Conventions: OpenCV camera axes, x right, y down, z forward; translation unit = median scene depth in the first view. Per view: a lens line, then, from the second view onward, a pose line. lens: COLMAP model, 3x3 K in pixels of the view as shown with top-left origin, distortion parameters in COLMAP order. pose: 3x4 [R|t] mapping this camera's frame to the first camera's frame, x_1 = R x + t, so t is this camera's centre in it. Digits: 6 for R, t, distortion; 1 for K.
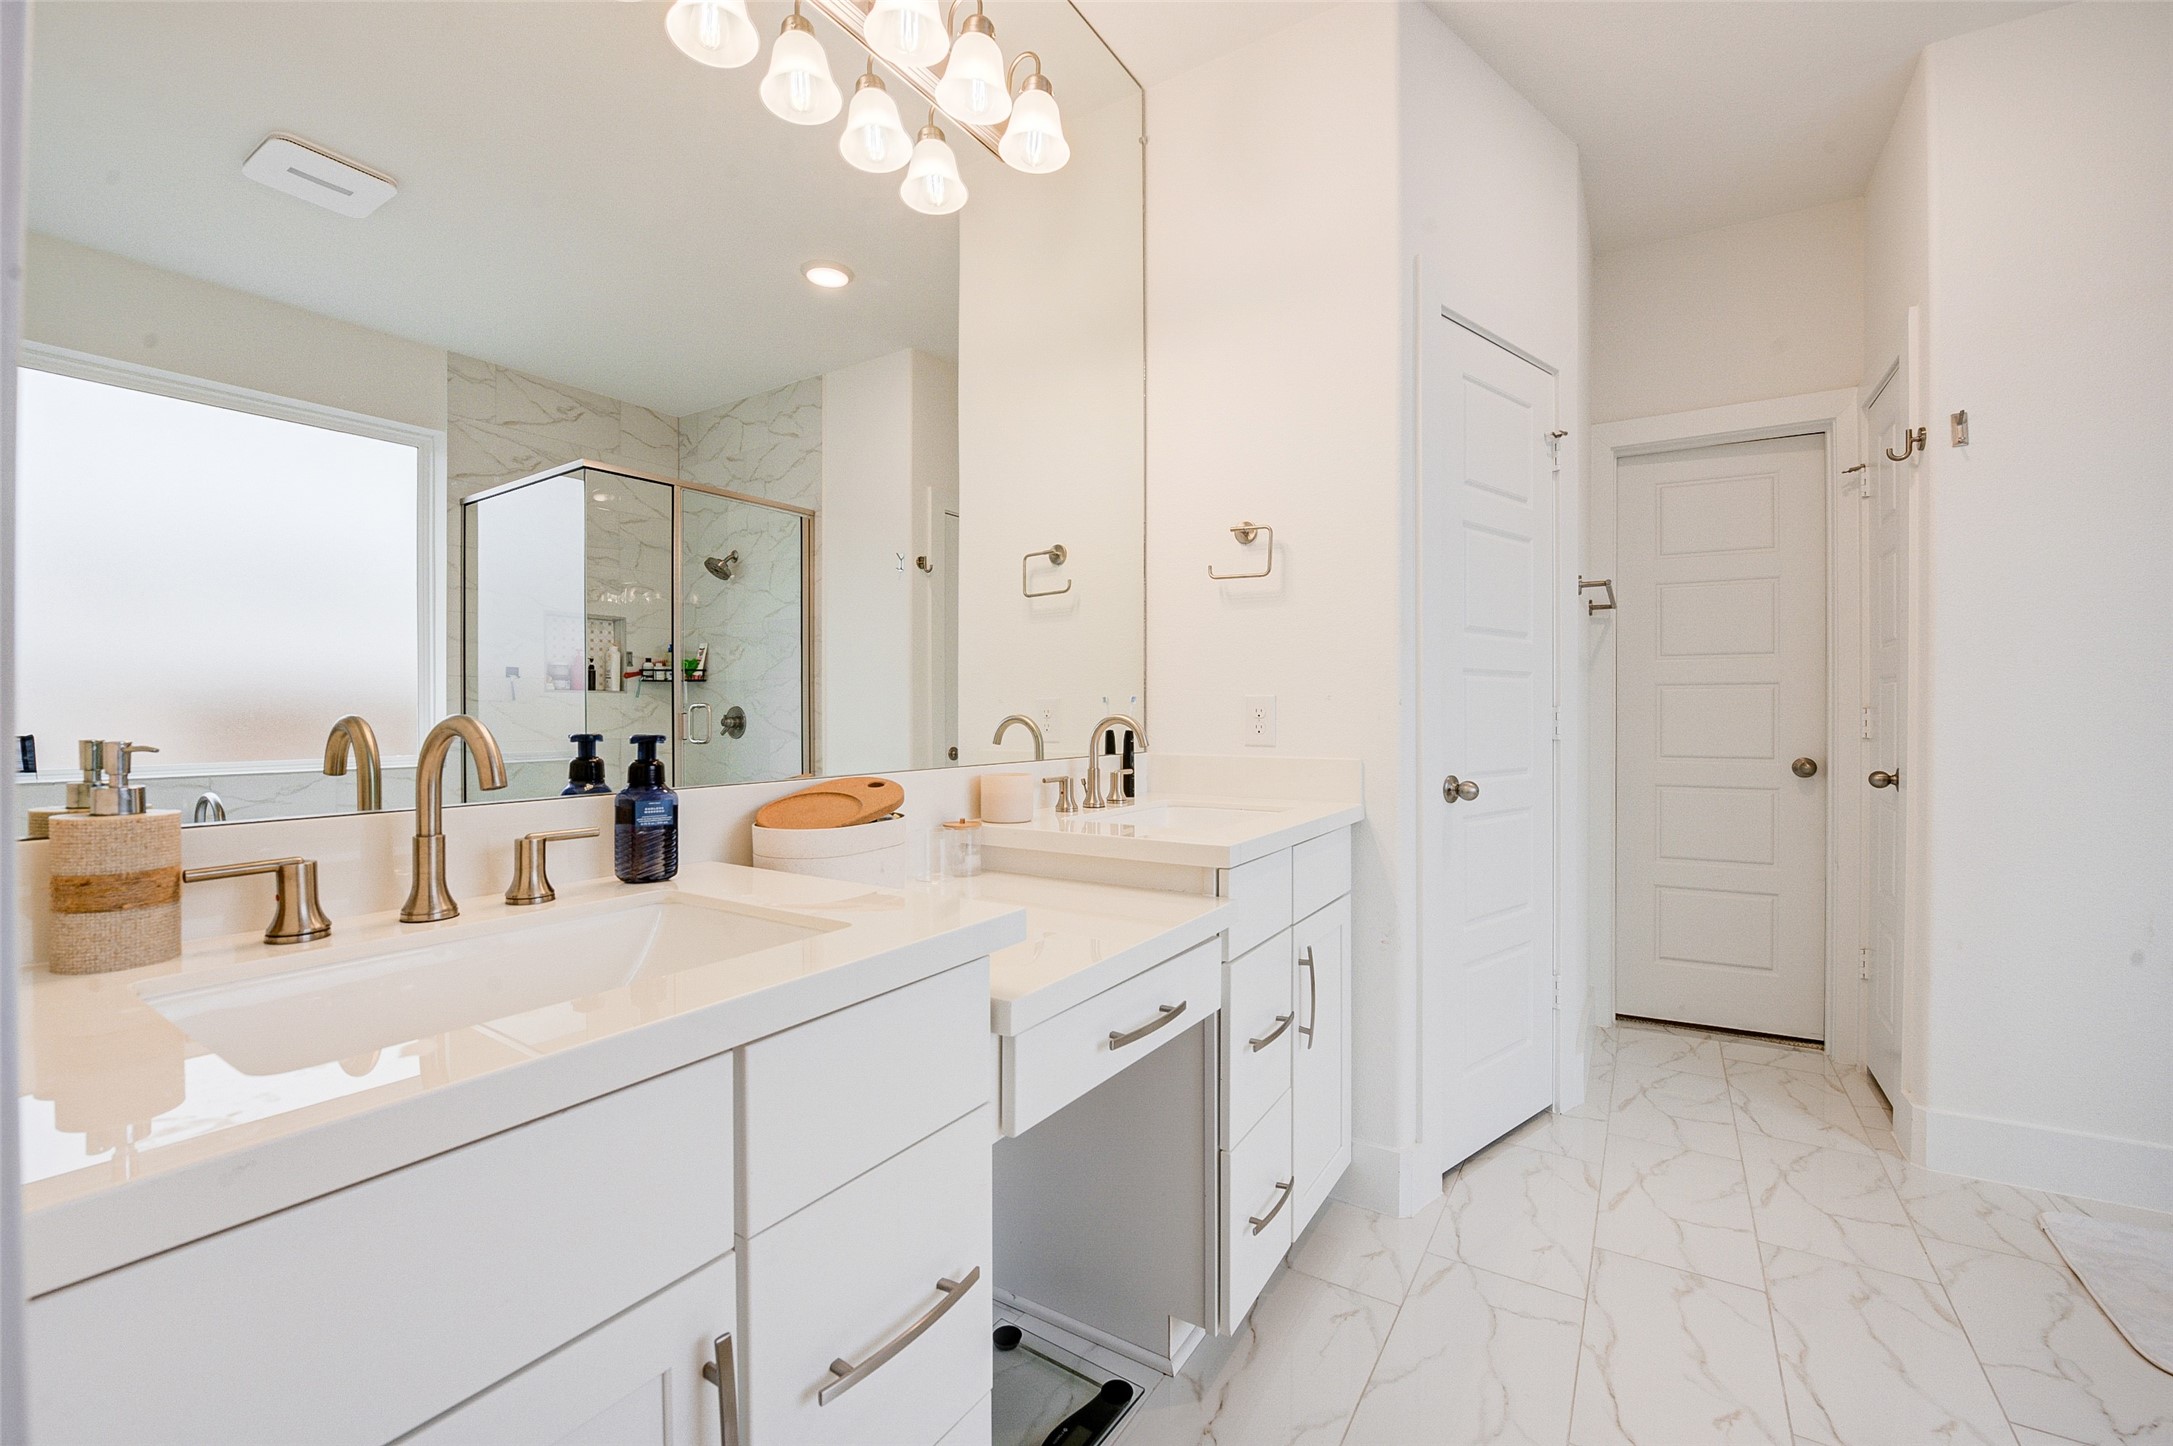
lens RADIAL K [[889.6, 0, 1084.8], [0, 889.6, 716.2], [0, 0, 1]] dist [-0.017620, -0.001048]
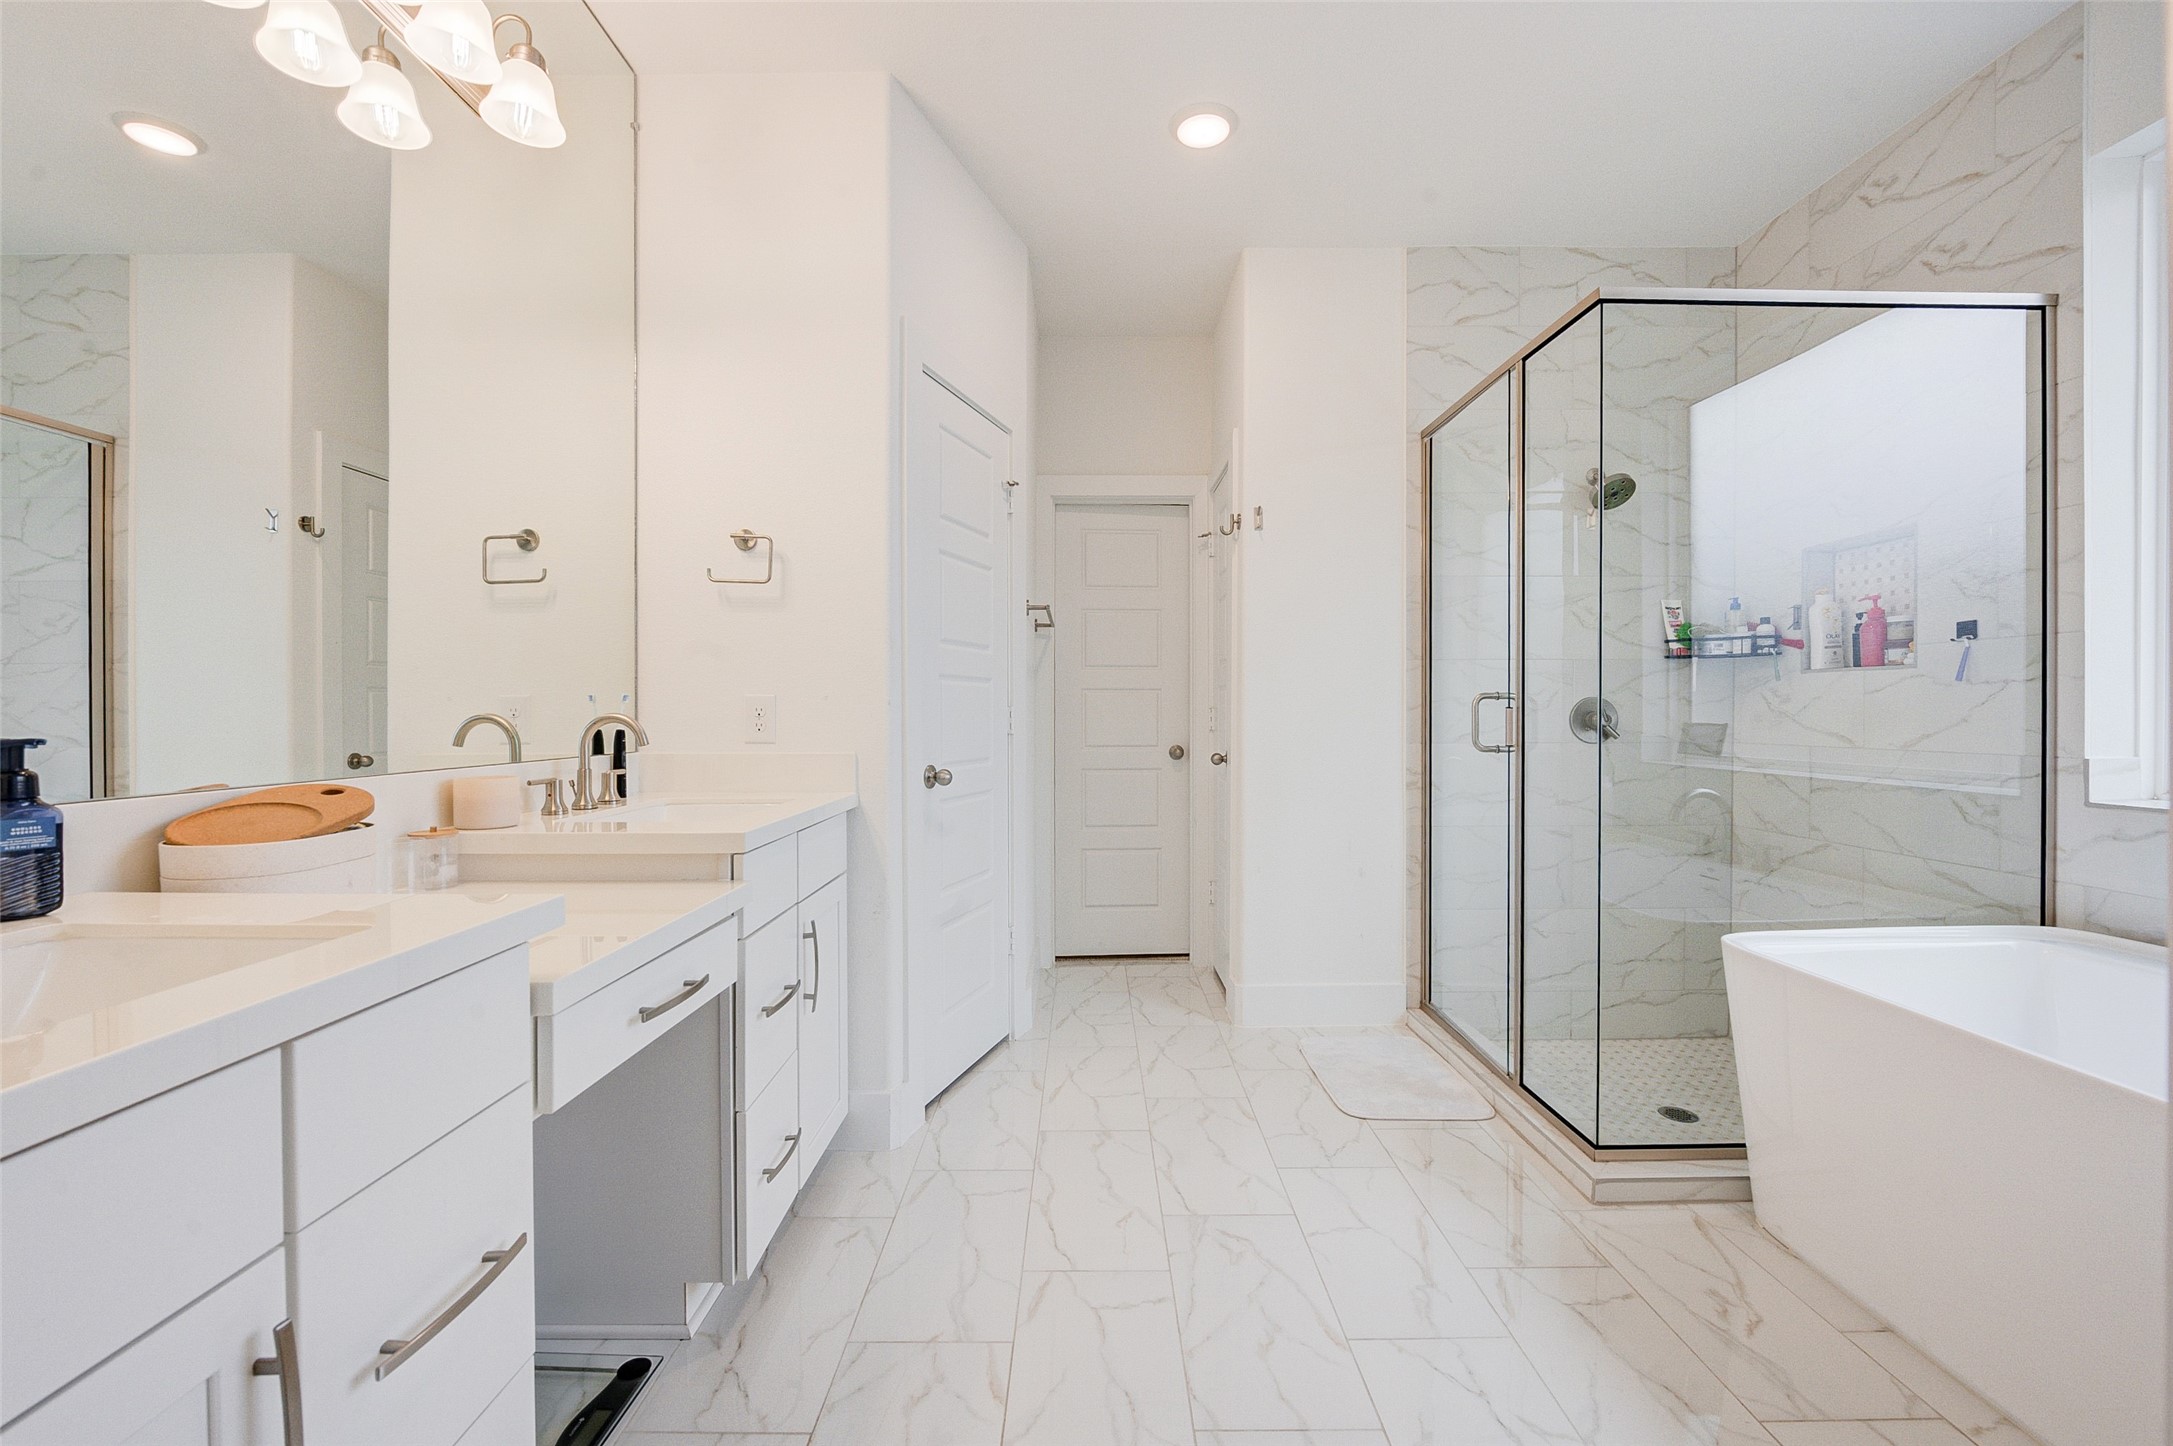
lens RADIAL K [[869.7, 0, 1093.3], [0, 869.7, 714.1], [0, 0, 1]] dist [0.000250, -0.000068]
pose [[0.834770, -0.001182, 0.550597, -0.048899], [0.001605, 0.999999, -0.000287, 0.000049], [-0.550596, 0.001123, 0.834771, -0.097932]]
